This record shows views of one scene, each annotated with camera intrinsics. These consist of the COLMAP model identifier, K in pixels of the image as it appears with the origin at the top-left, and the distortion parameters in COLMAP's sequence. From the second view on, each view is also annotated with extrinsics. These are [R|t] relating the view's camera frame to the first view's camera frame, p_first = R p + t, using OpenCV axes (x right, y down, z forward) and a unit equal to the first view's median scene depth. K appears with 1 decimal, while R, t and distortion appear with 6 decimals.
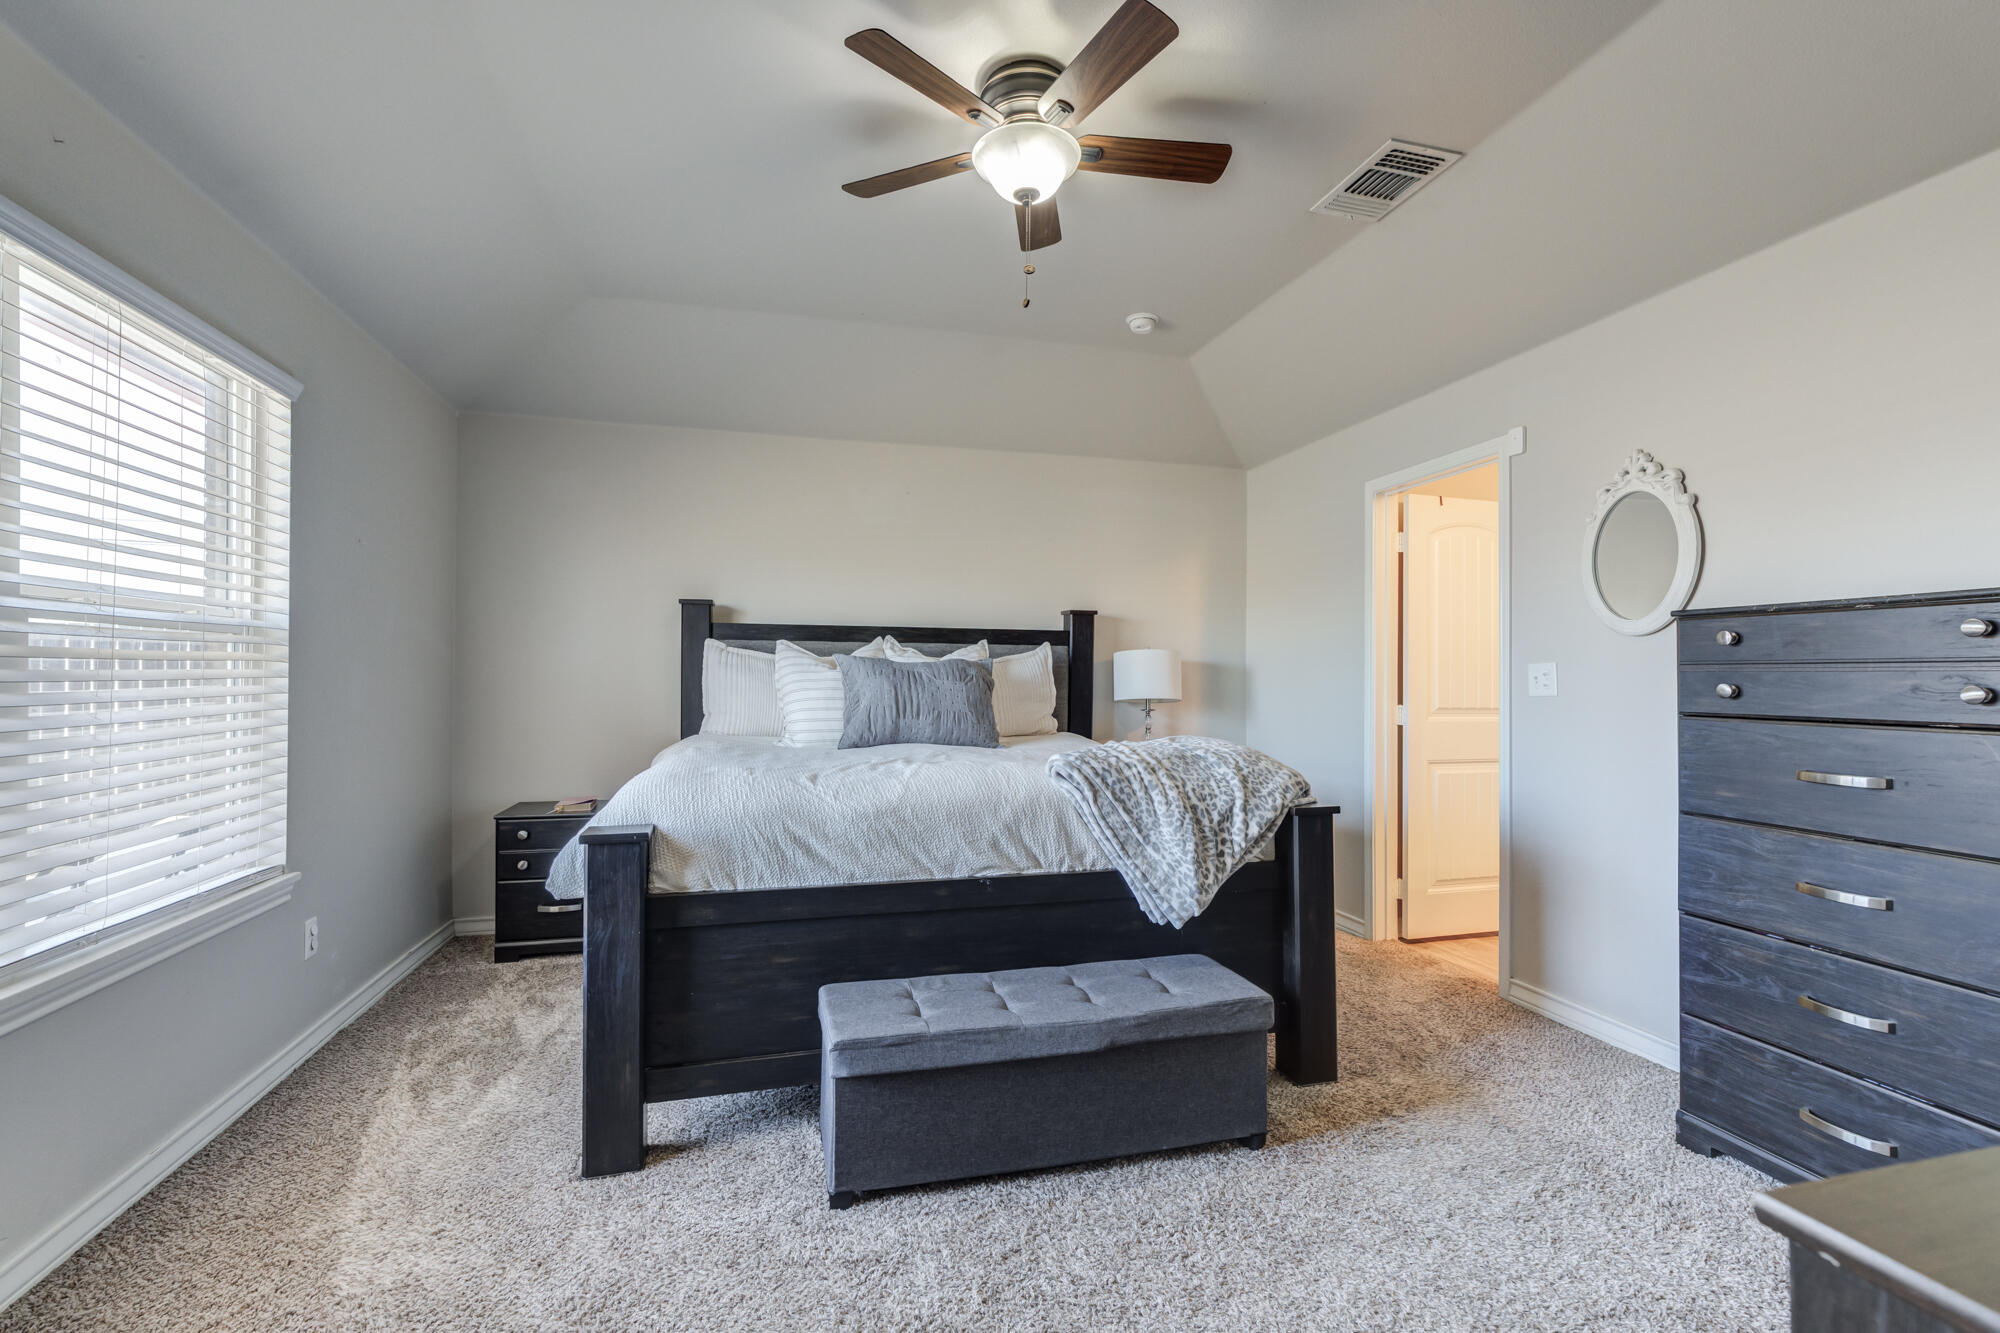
lens RADIAL K [[935.0, 0, 1006.0], [0, 935.0, 667.1], [0, 0, 1]] dist [-0.017170, 0.020236]
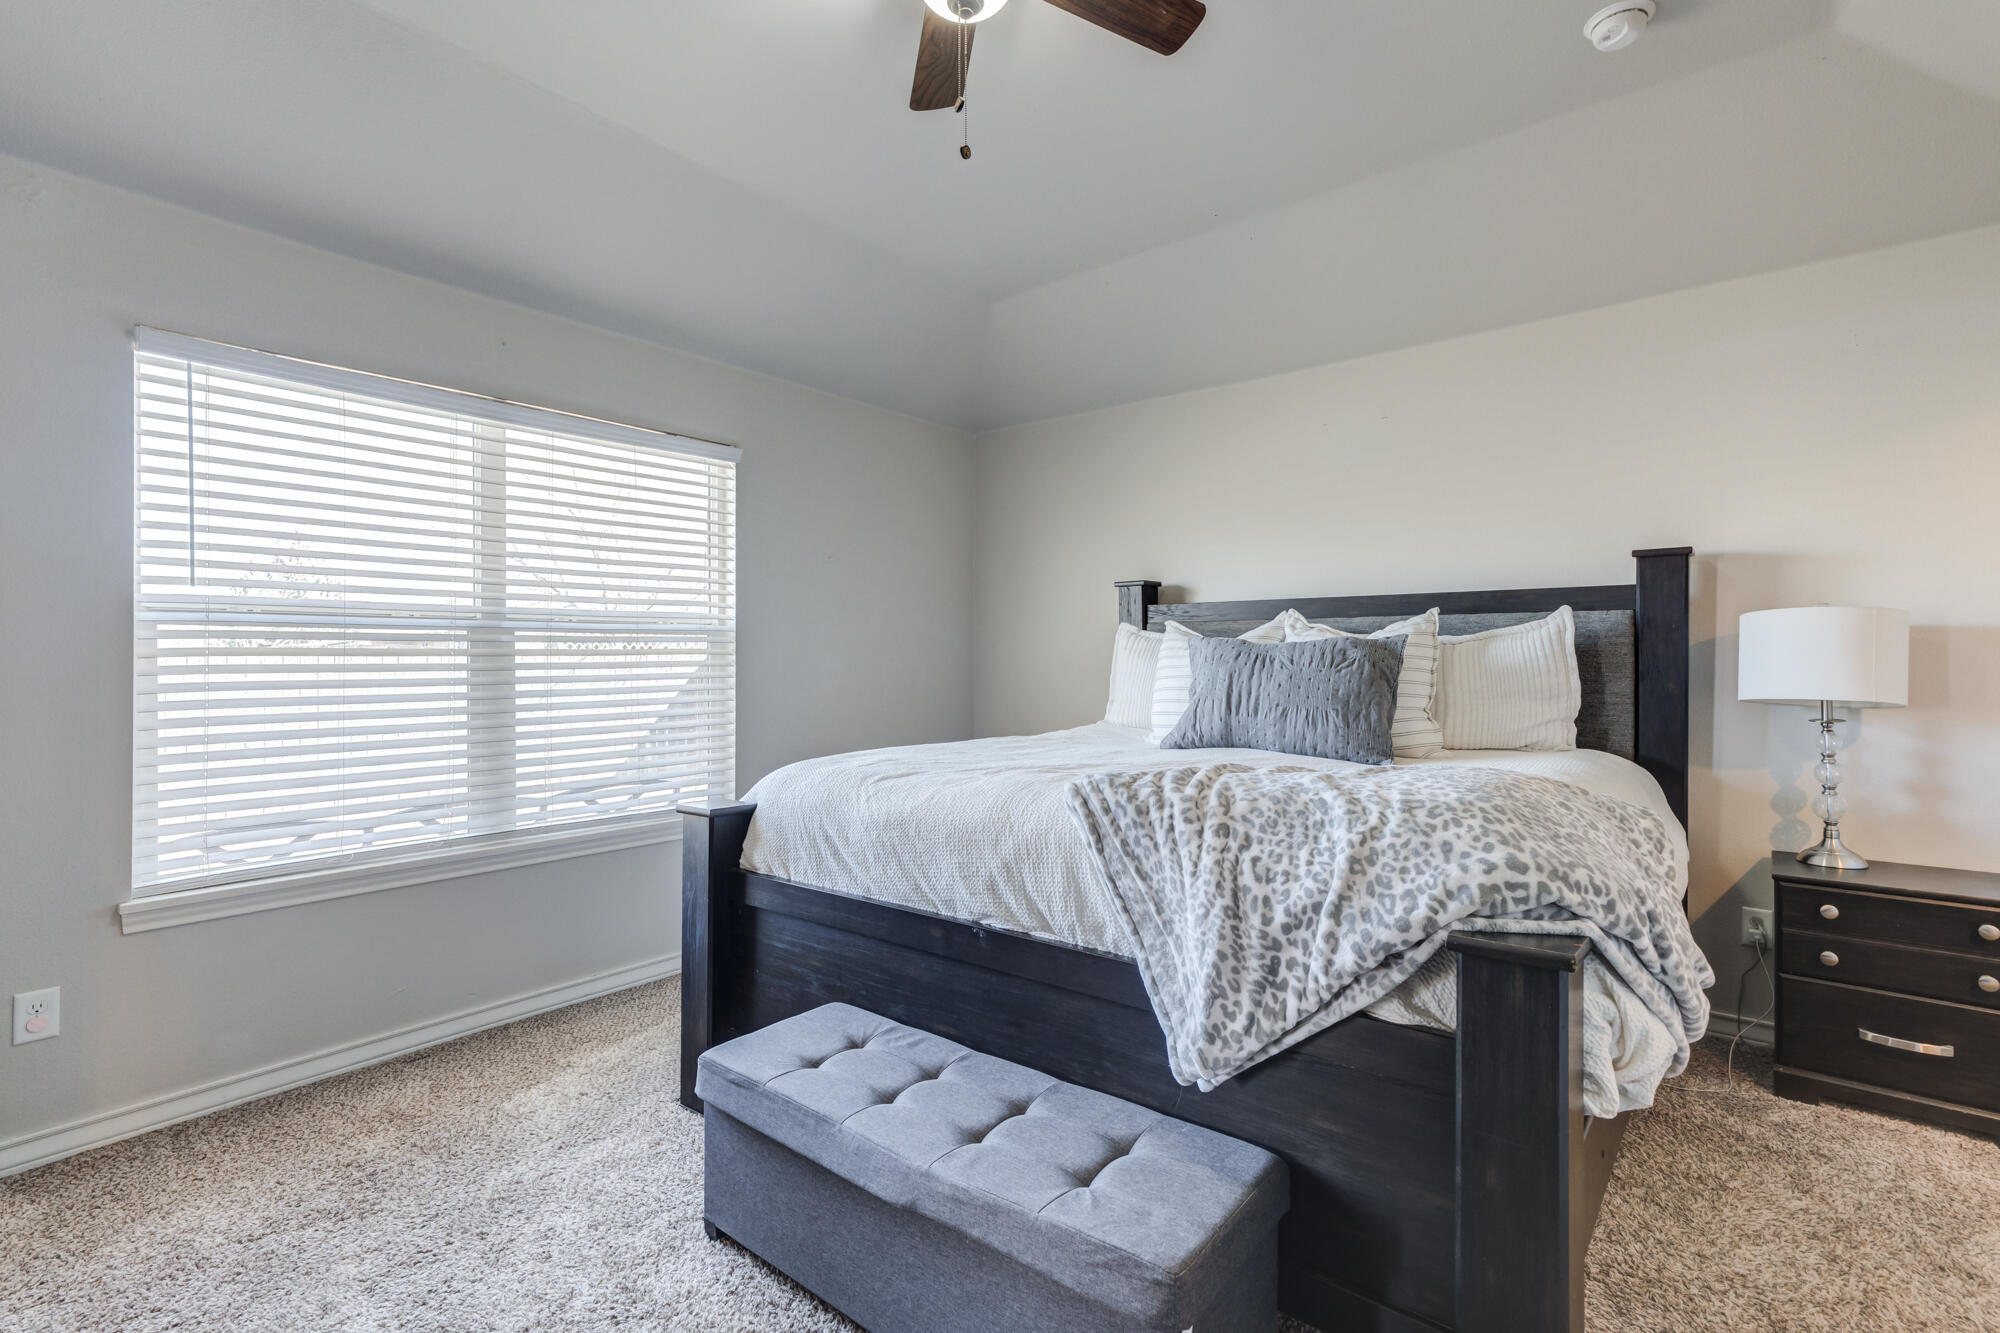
lens RADIAL K [[920.3, 0, 978.8], [0, 920.3, 664.2], [0, 0, 1]] dist [-0.009090, 0.012777]
pose [[0.572283, -0.005088, -0.820040, 0.575362], [0.015574, 0.999868, 0.004664, 0.007038], [0.819908, -0.015440, 0.572287, 0.553310]]
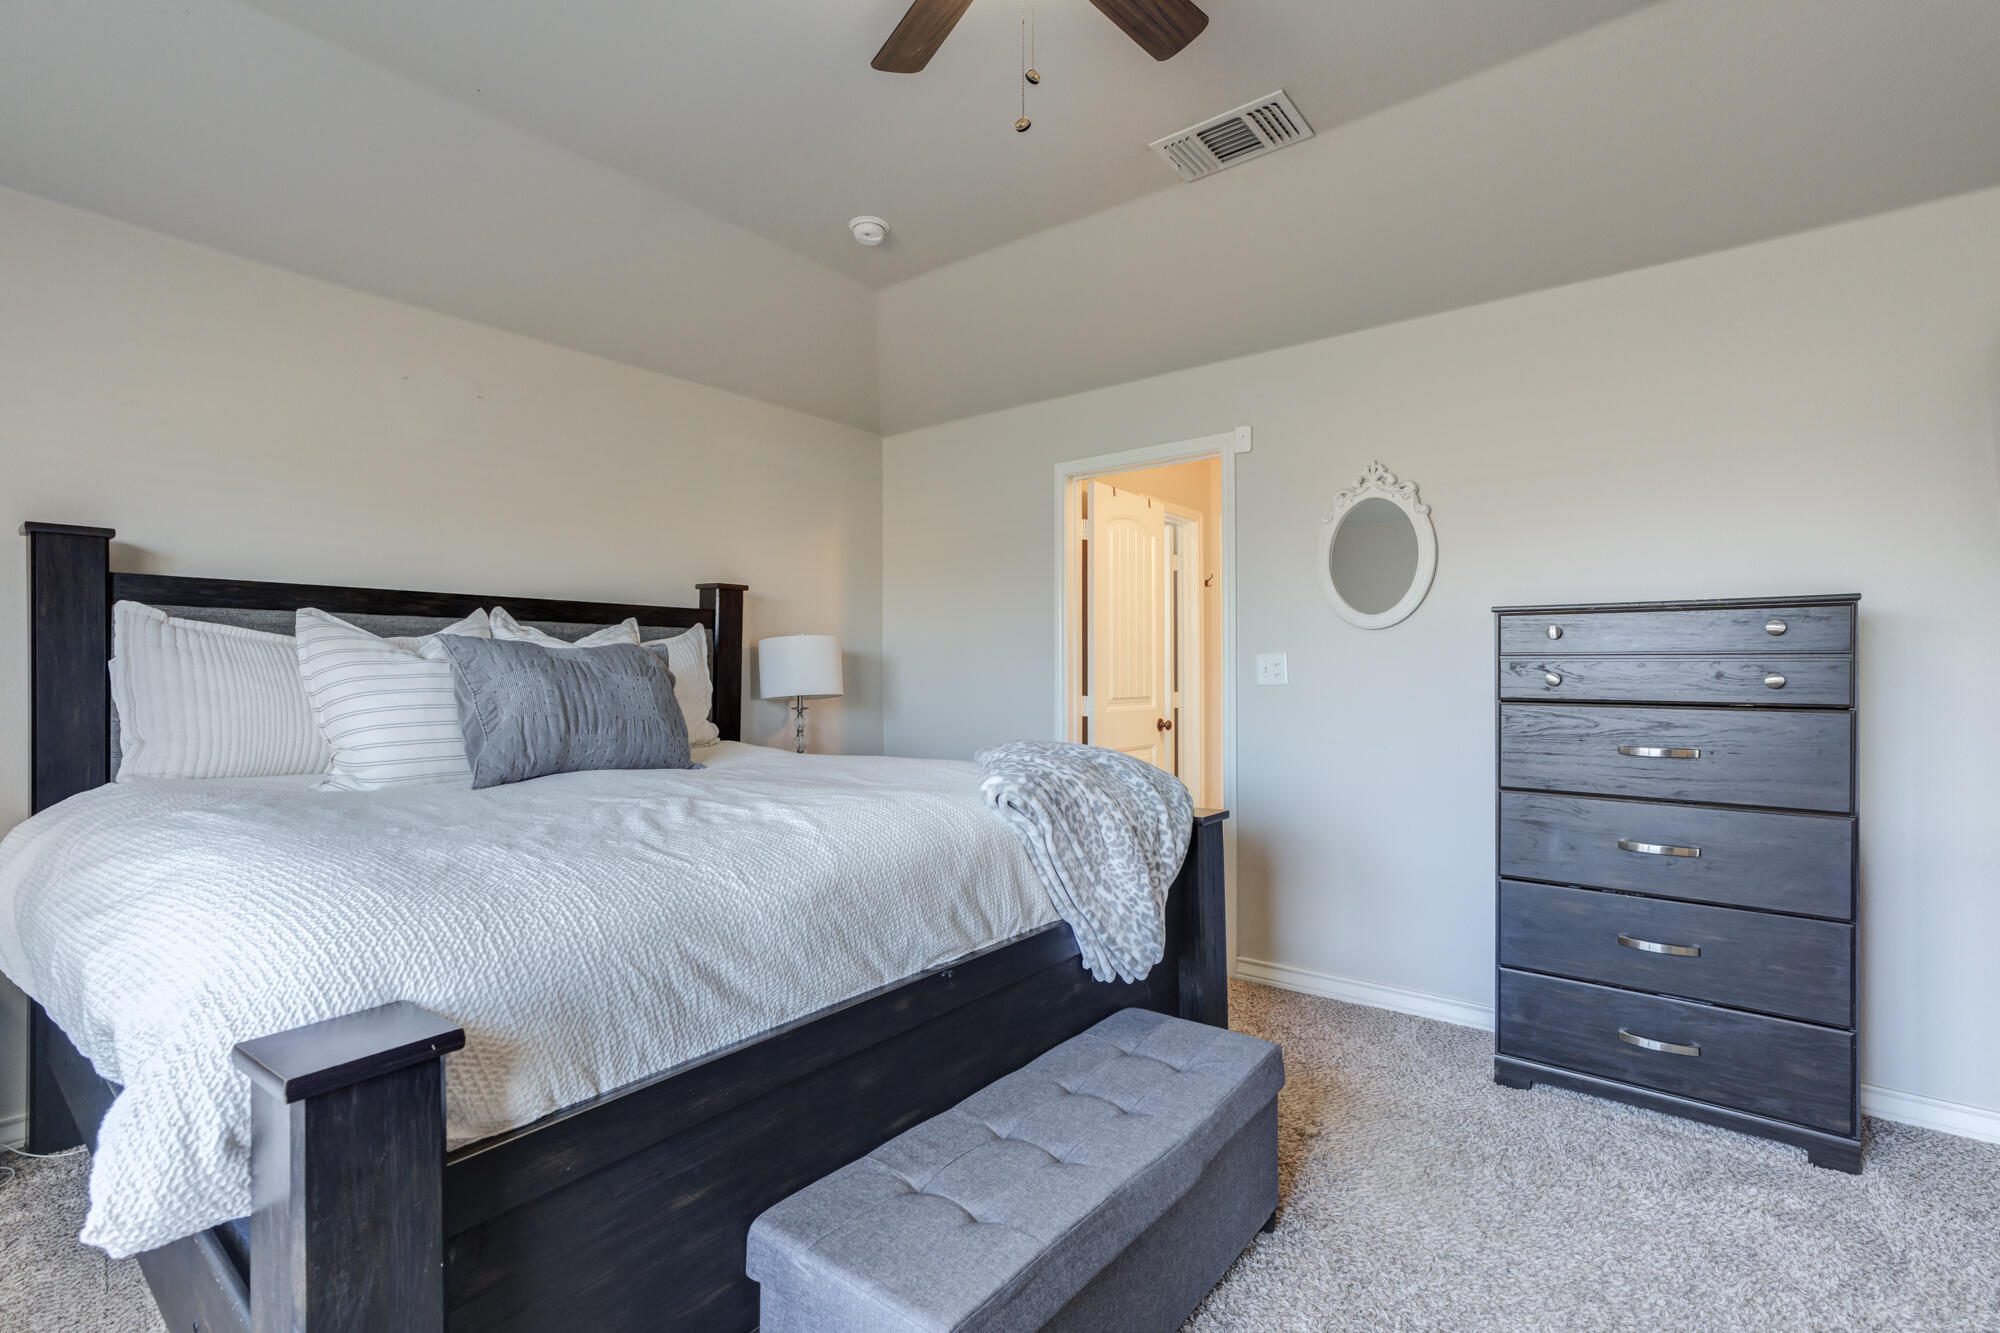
lens RADIAL K [[935.0, 0, 1006.0], [0, 935.0, 667.1], [0, 0, 1]] dist [-0.017170, 0.020236]
pose [[0.798223, -0.004157, 0.602347, -0.379212], [-0.002202, 0.999949, 0.009818, 0.001523], [-0.602358, -0.009163, 0.798174, 0.424322]]
